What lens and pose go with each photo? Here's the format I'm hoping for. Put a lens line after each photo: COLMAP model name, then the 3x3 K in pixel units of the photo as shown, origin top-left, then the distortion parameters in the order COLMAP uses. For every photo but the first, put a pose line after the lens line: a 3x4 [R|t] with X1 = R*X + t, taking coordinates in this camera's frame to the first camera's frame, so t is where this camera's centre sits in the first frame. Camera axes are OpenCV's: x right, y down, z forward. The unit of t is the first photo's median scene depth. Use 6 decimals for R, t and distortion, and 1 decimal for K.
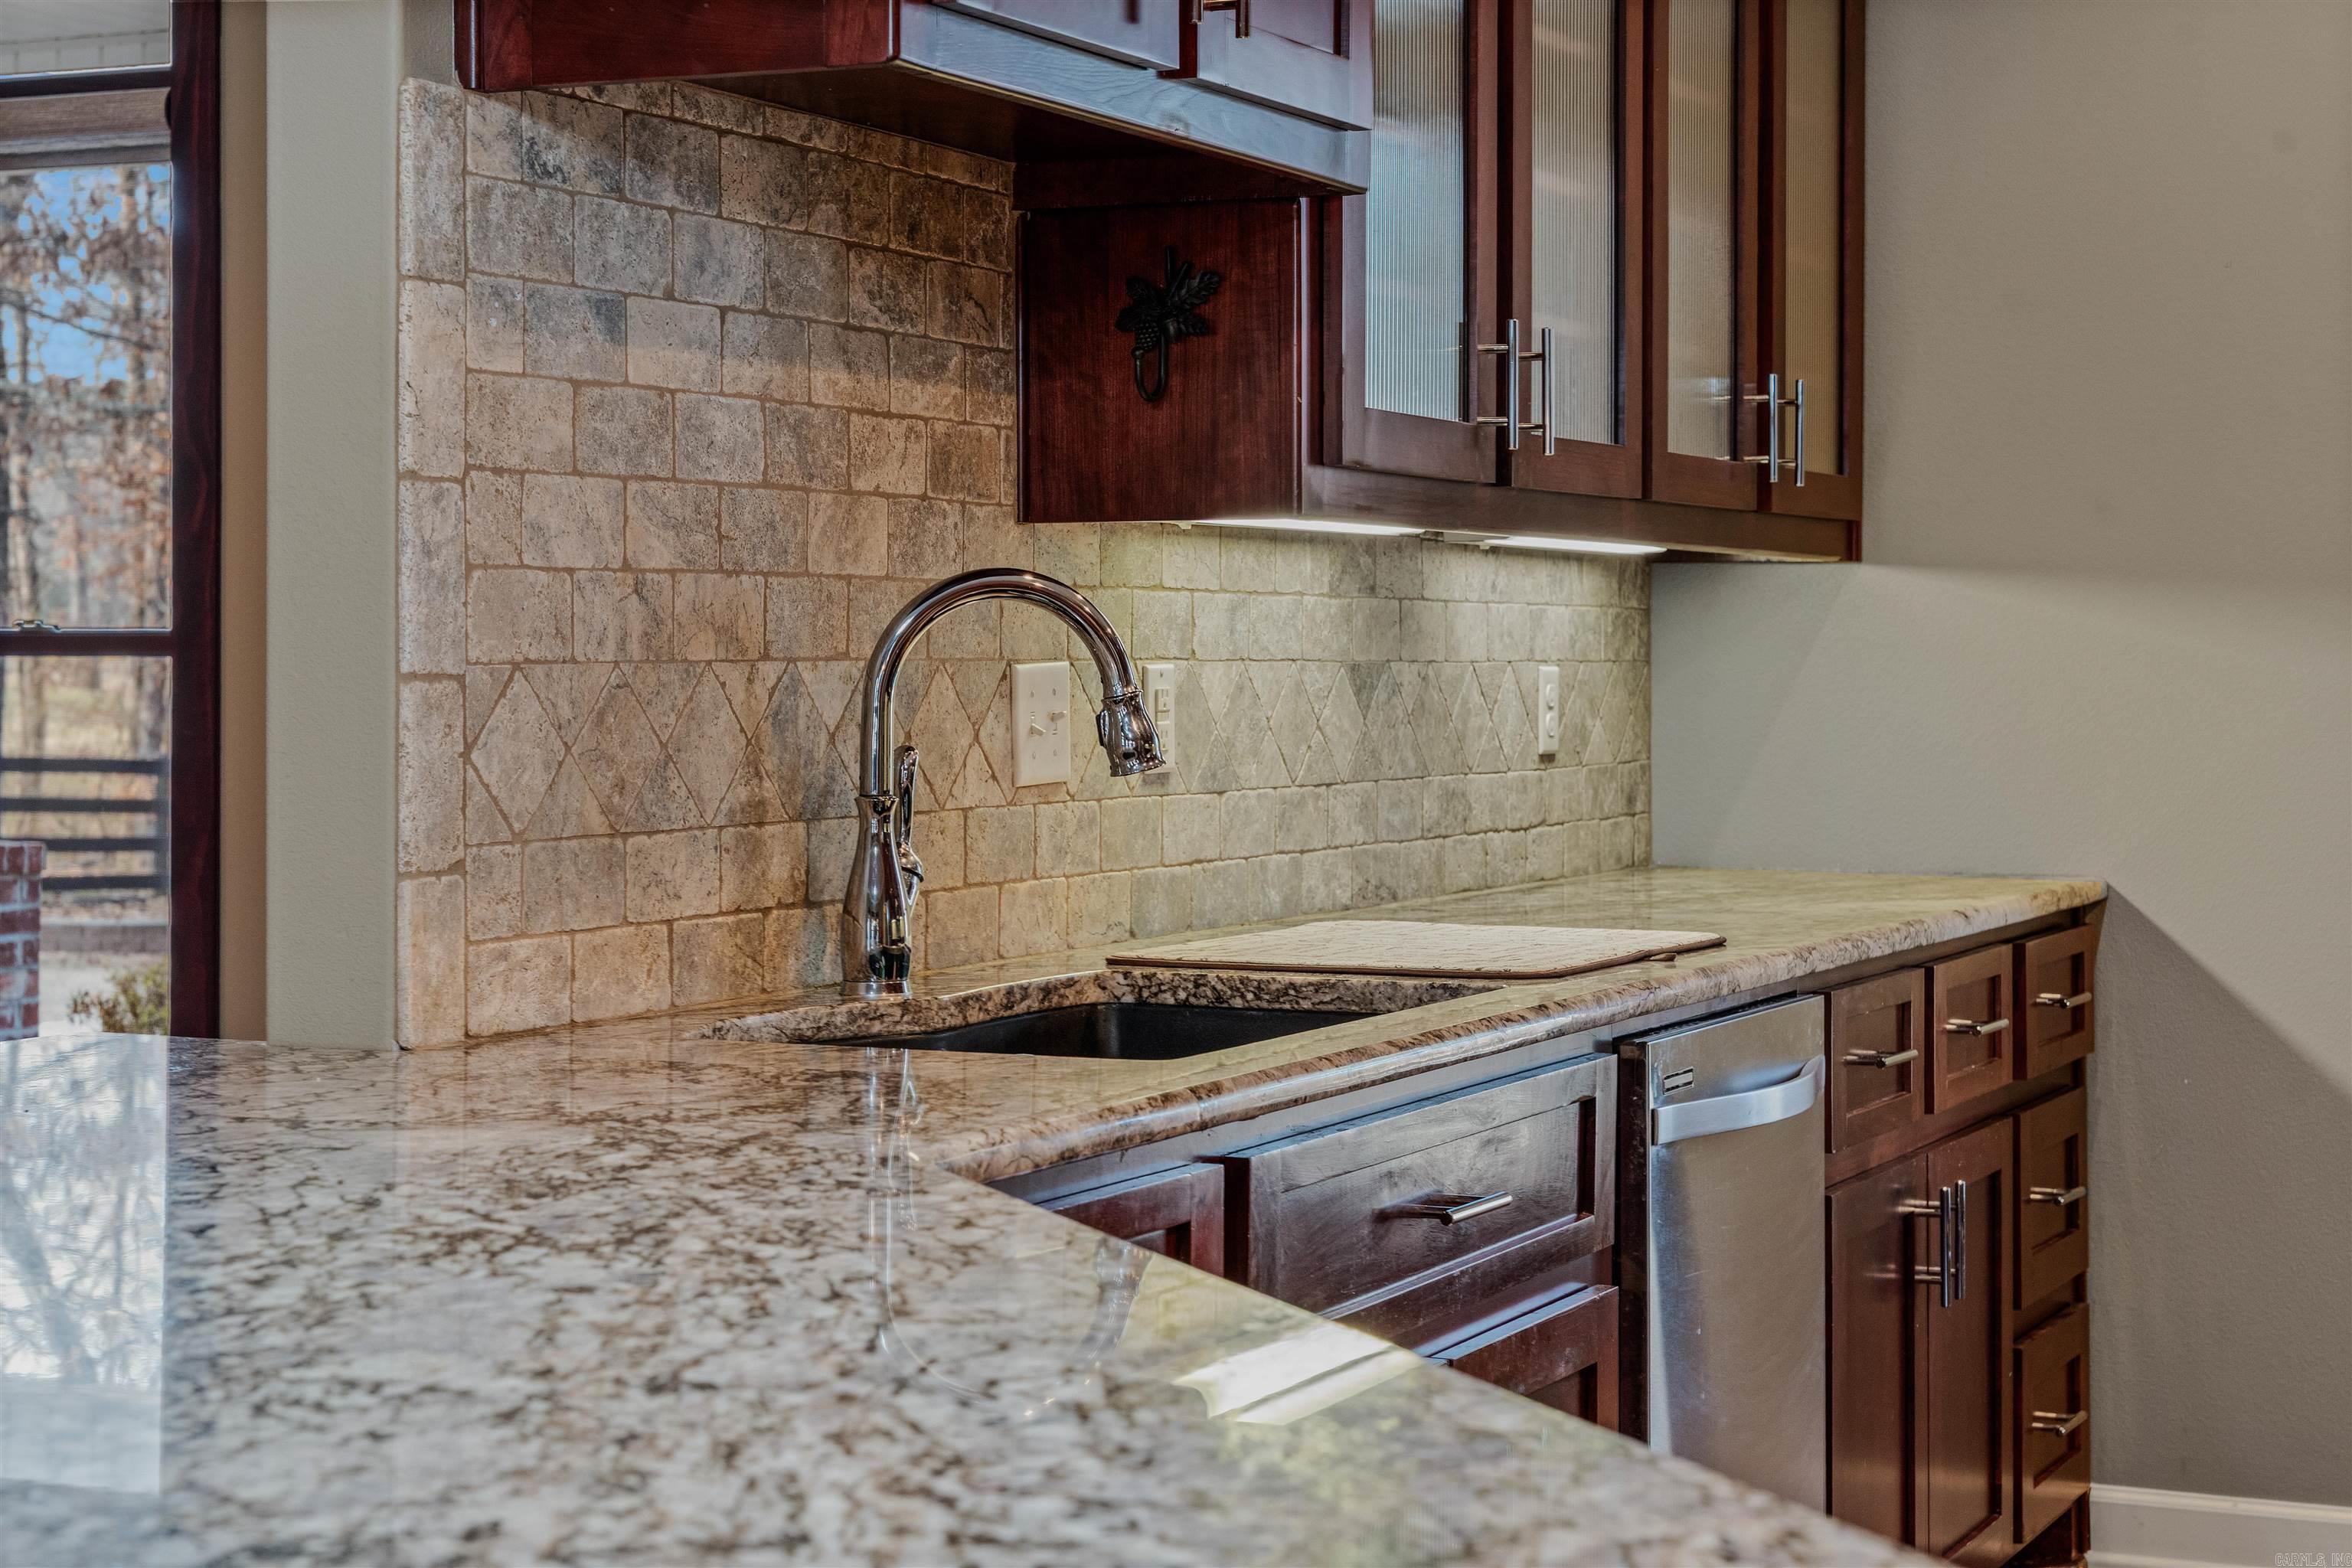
lens RADIAL K [[4223.4, 0, 1174.9], [0, 4223.4, 688.2], [0, 0, 1]] dist [0.104207, 0.000000]
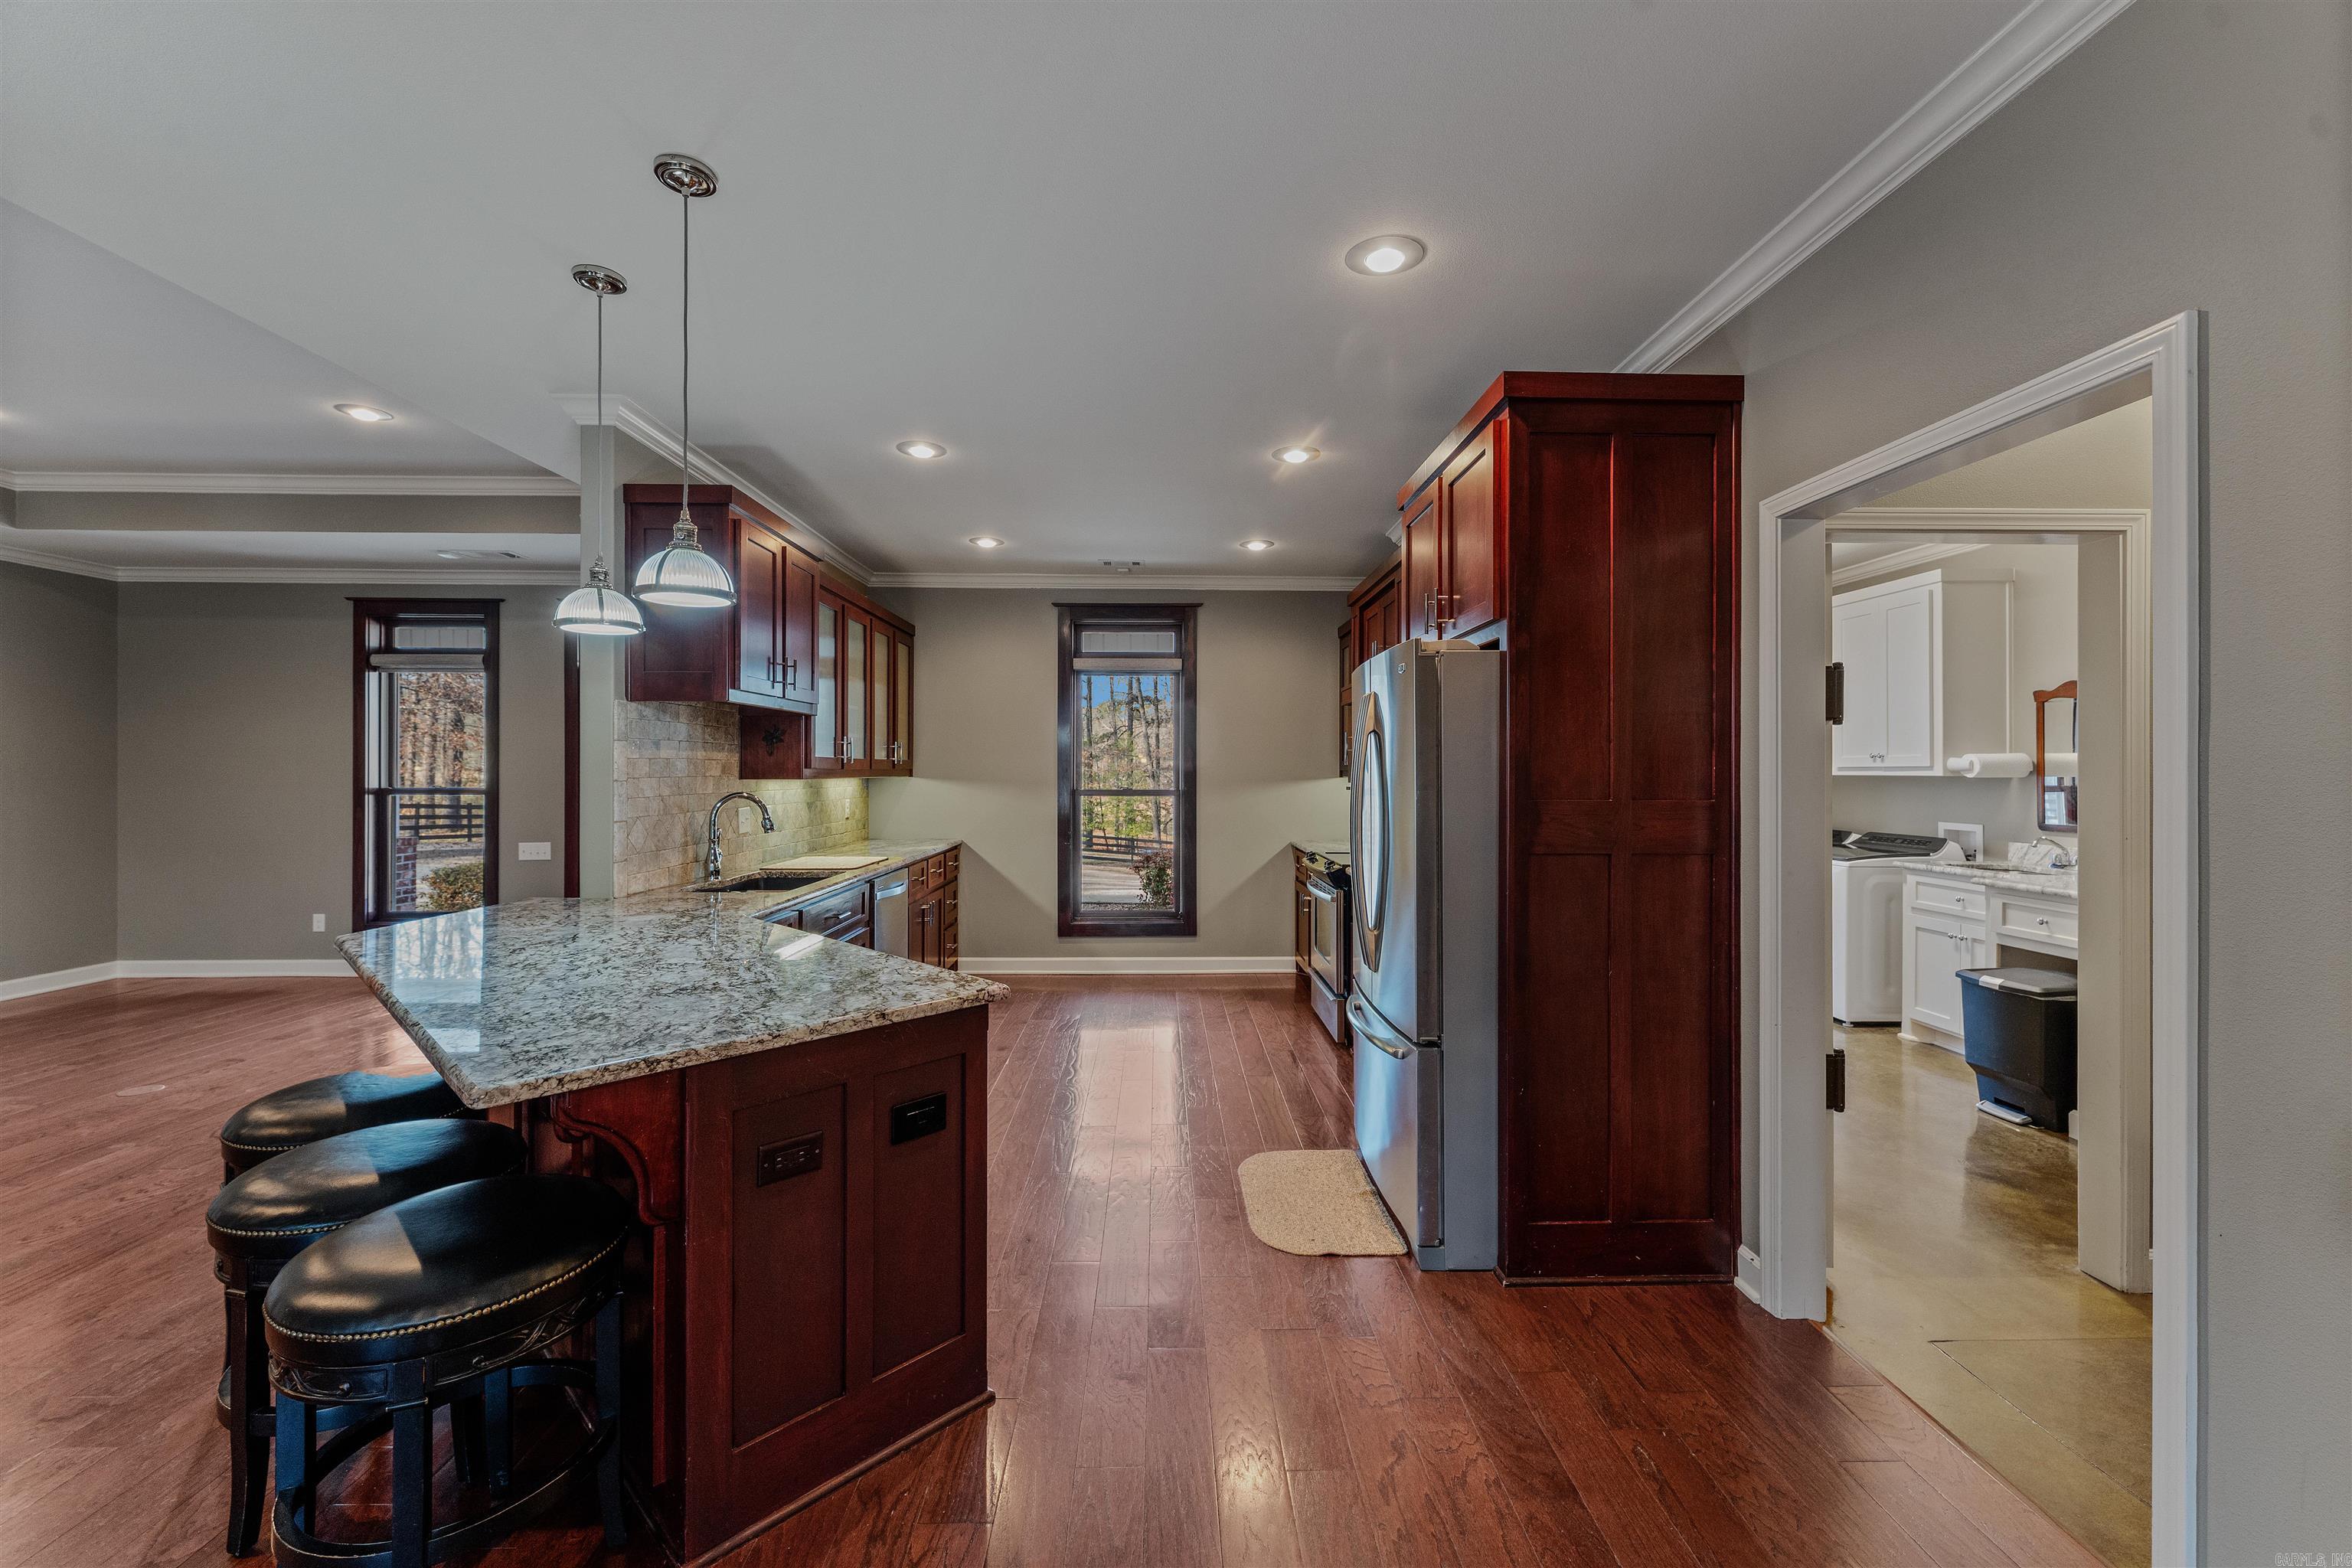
lens RADIAL K [[946.5, 0, 1173.3], [0, 946.5, 772.7], [0, 0, 1]] dist [0.003432, 0.000428]
pose [[0.905664, -0.000725, 0.423995, -0.039524], [0.004307, 0.999963, -0.007491, -0.030892], [-0.423974, 0.008610, 0.905633, -0.169911]]
